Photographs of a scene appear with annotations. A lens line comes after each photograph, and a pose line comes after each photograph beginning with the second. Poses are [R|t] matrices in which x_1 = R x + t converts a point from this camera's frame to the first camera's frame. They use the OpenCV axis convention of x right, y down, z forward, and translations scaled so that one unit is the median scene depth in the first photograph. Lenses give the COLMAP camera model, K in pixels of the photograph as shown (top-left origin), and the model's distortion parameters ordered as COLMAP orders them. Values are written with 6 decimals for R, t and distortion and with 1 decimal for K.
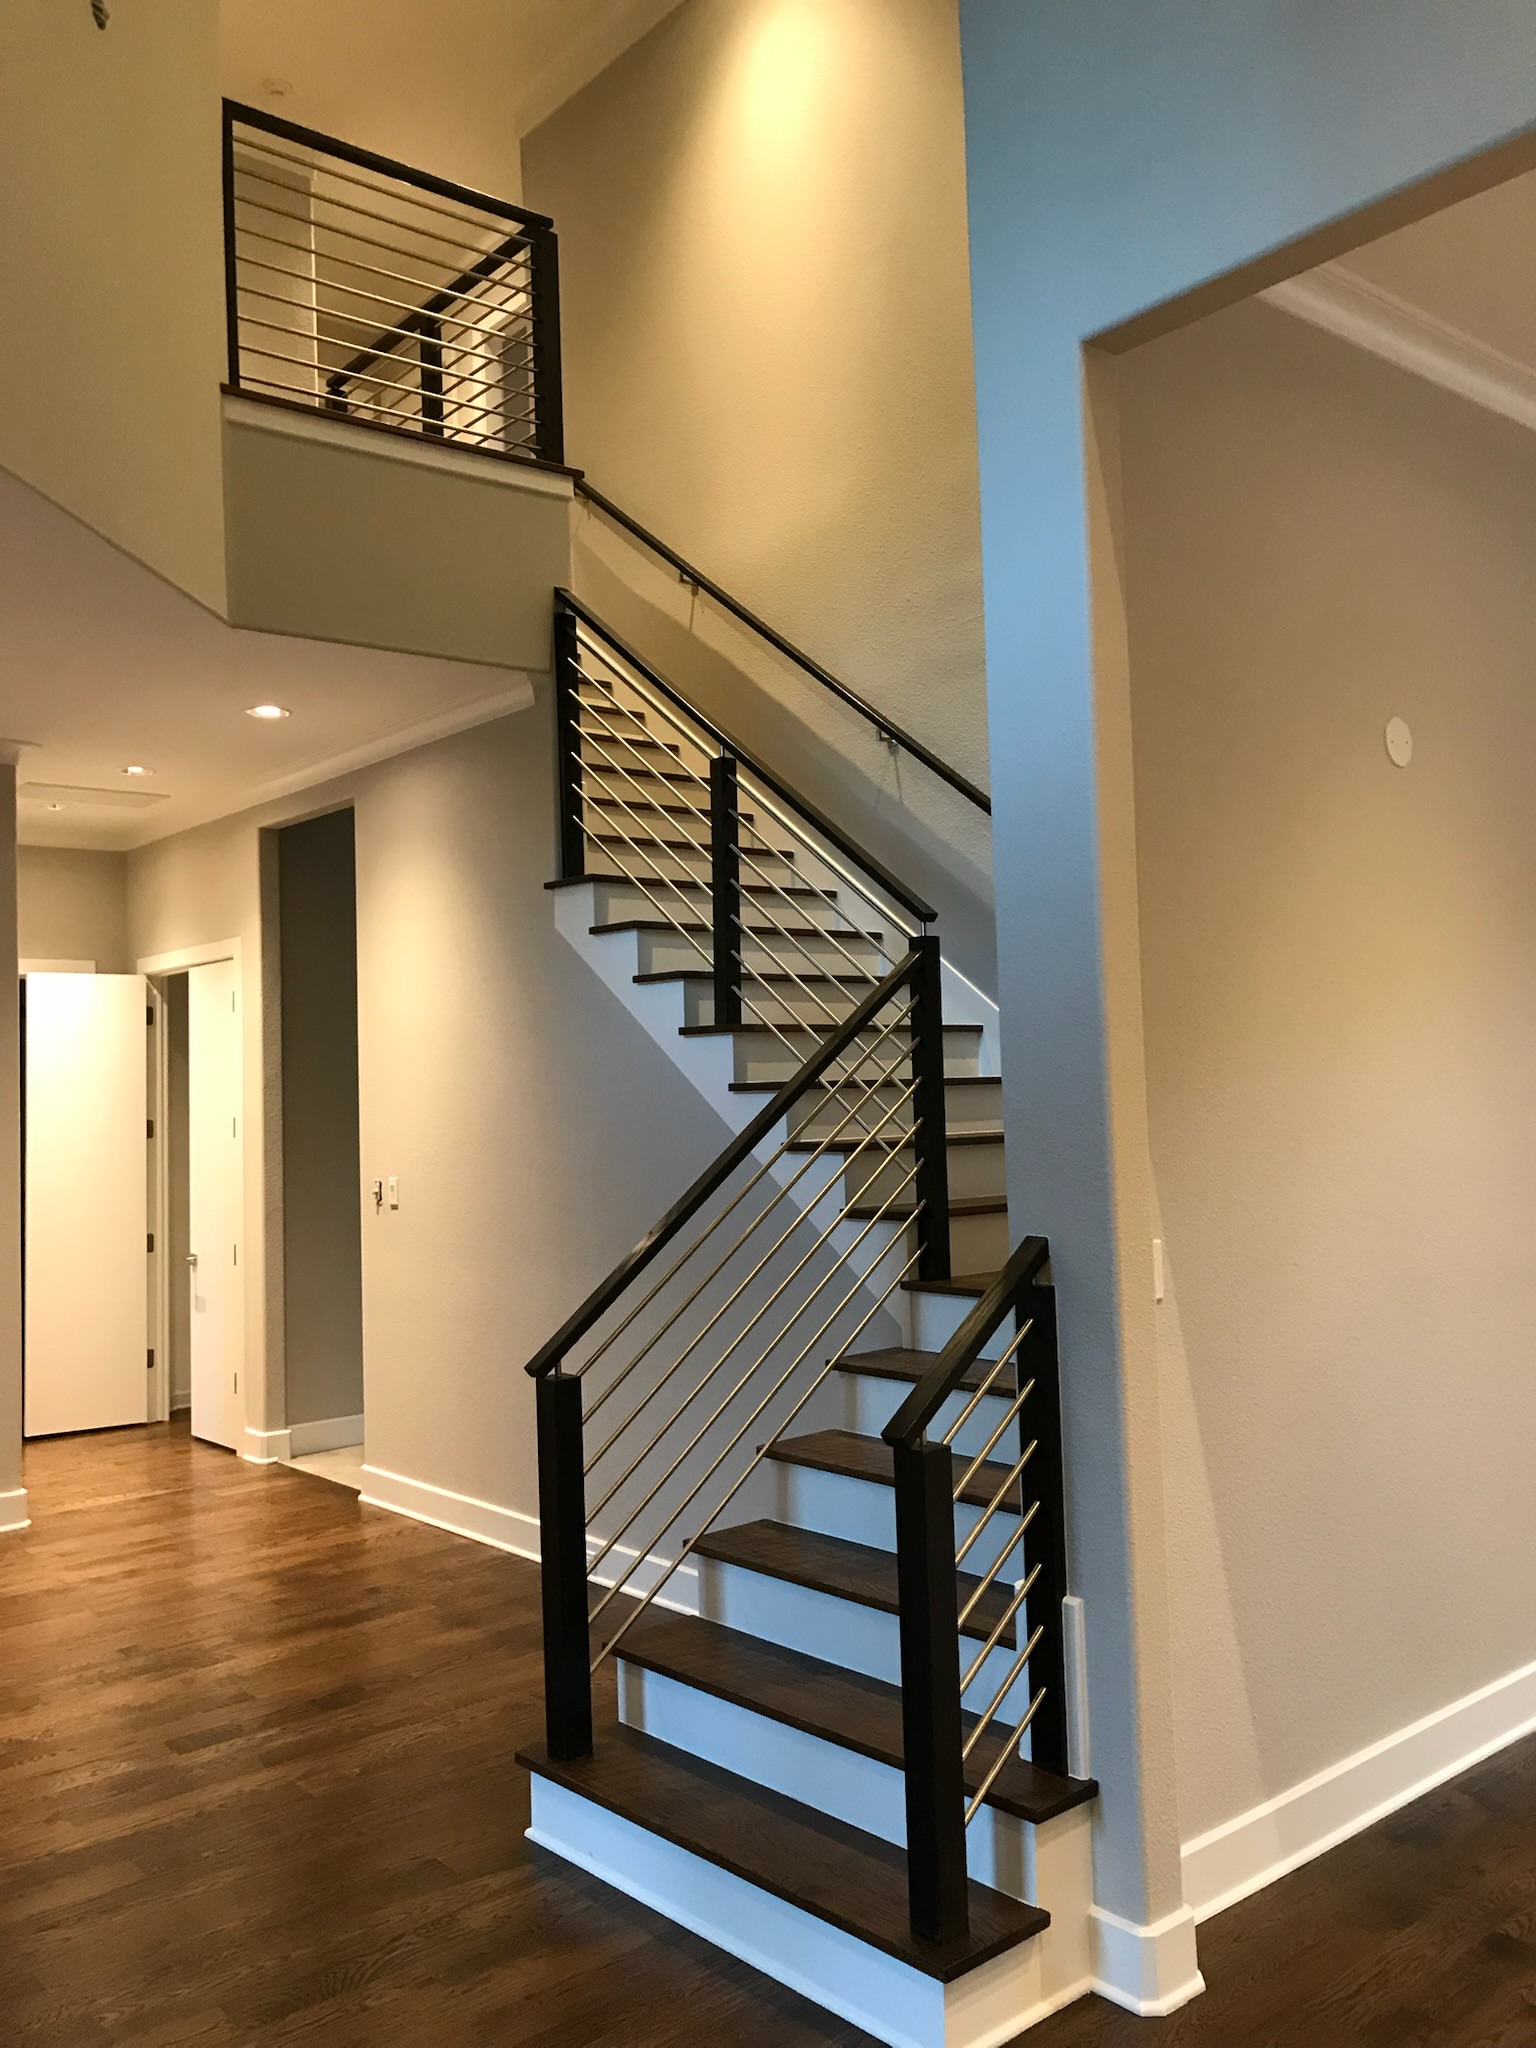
lens RADIAL K [[1666.7, 0, 770.2], [0, 1666.7, 1022.8], [0, 0, 1]] dist [0.029258, -0.006019]
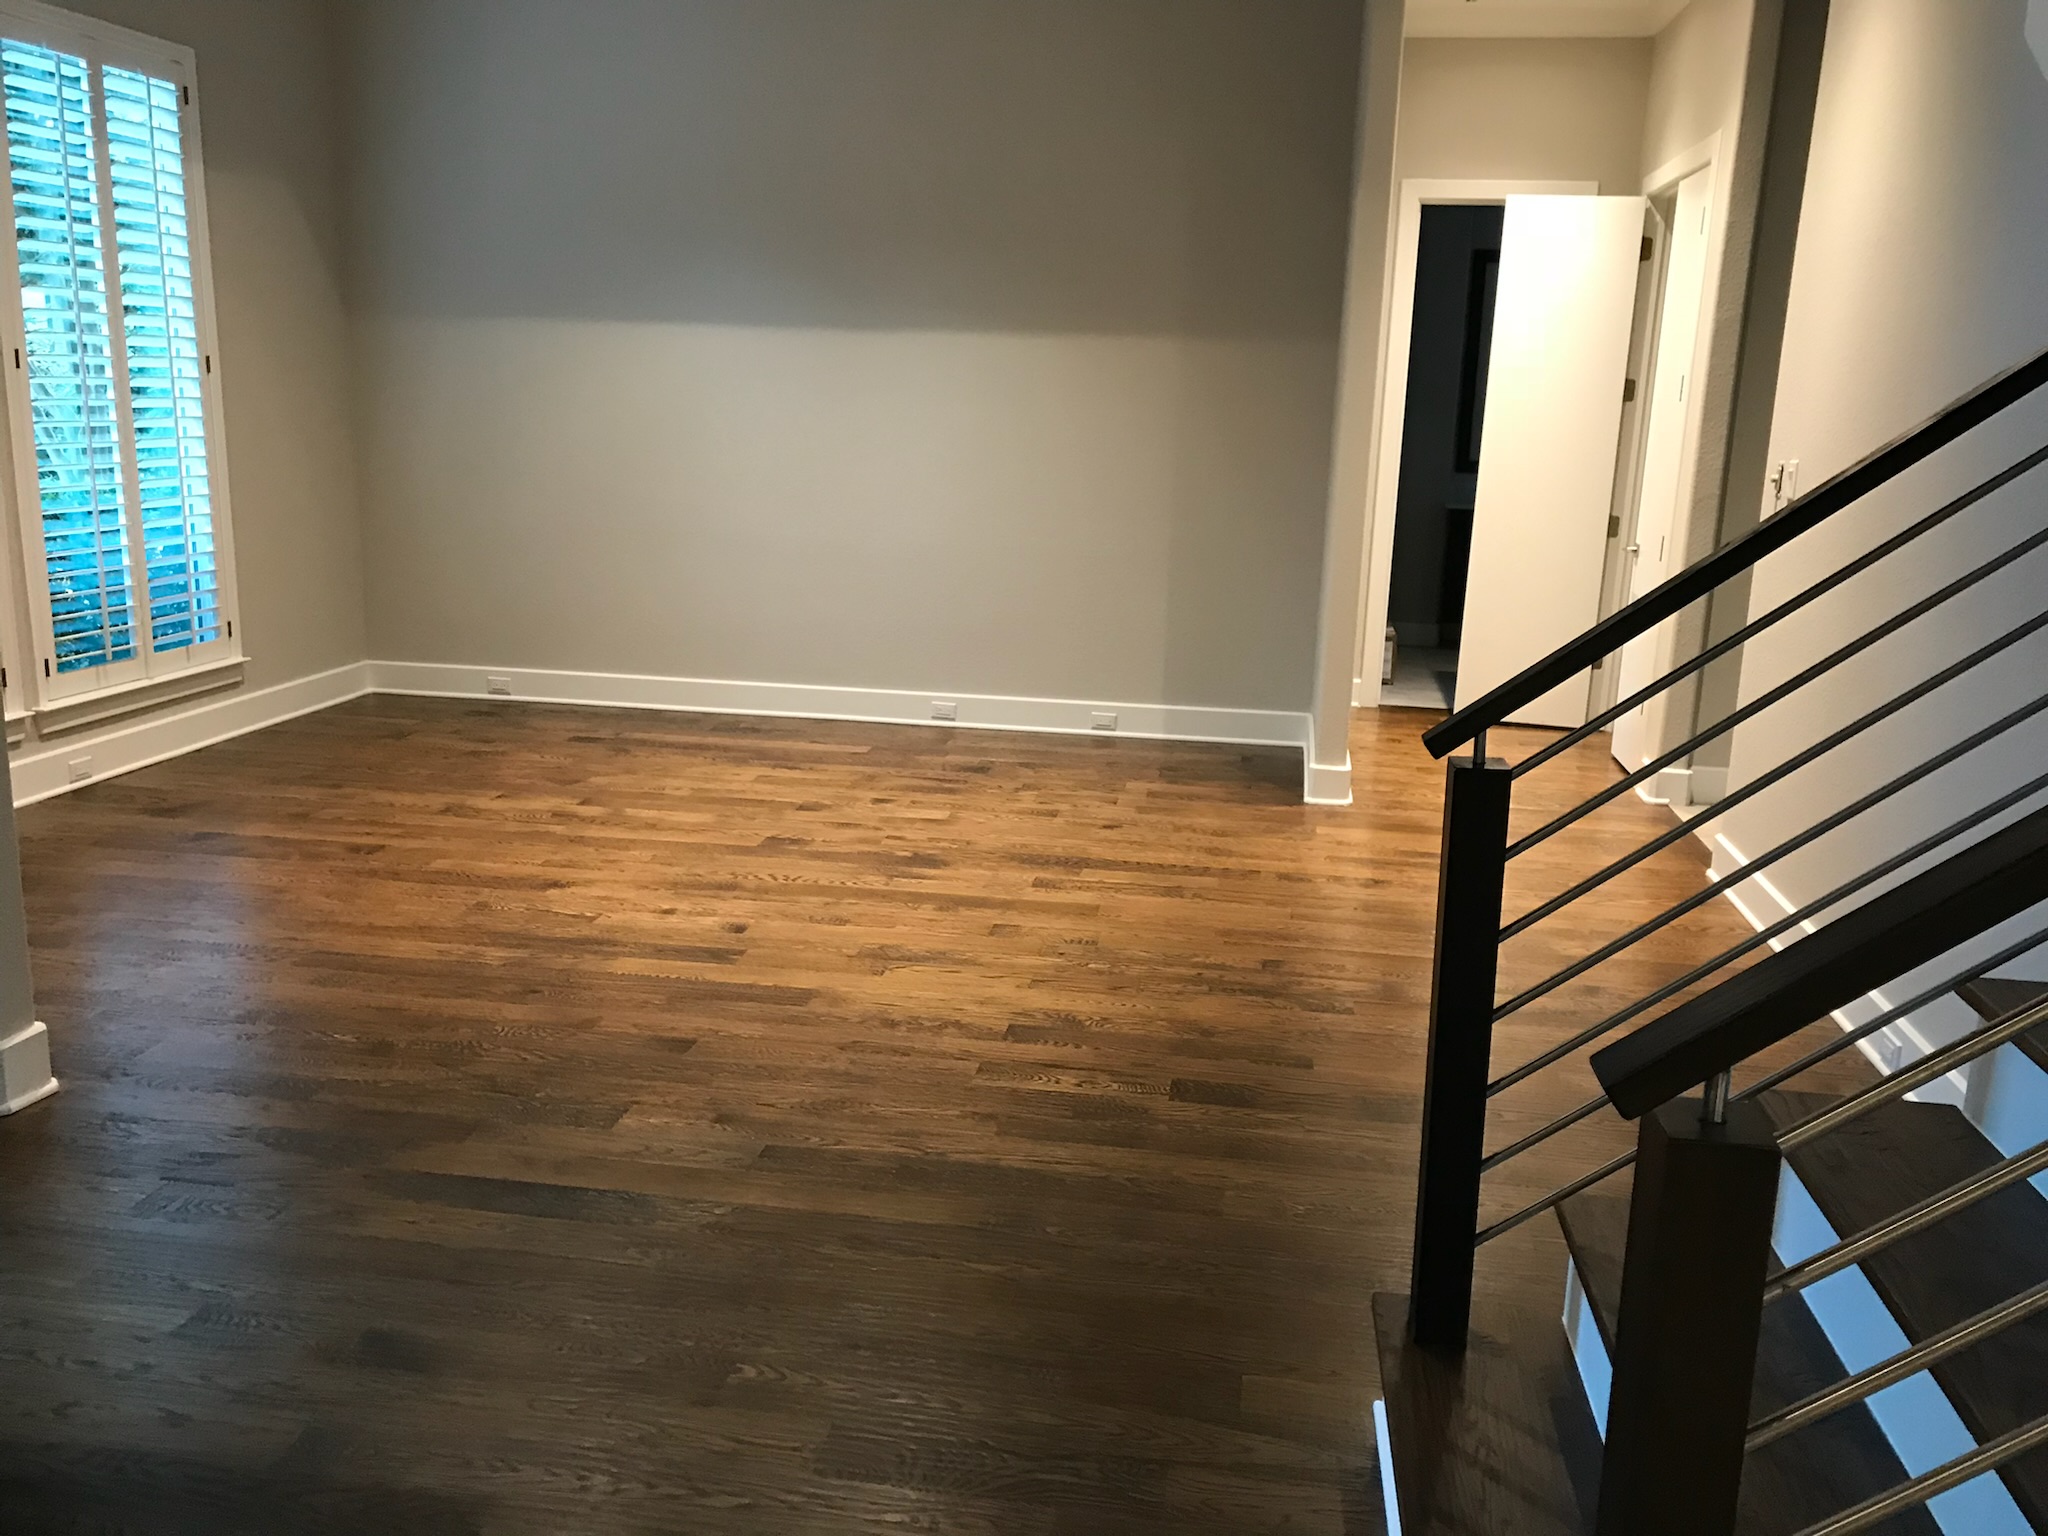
lens RADIAL K [[1666.7, 0, 1019.4], [0, 1666.7, 759.9], [0, 0, 1]] dist [0.029258, -0.006019]
pose [[0.648365, 0.217440, -0.729618, 0.146824], [-0.020017, 0.962885, 0.269170, 0.038882], [0.761067, -0.159916, 0.628653, 0.370274]]
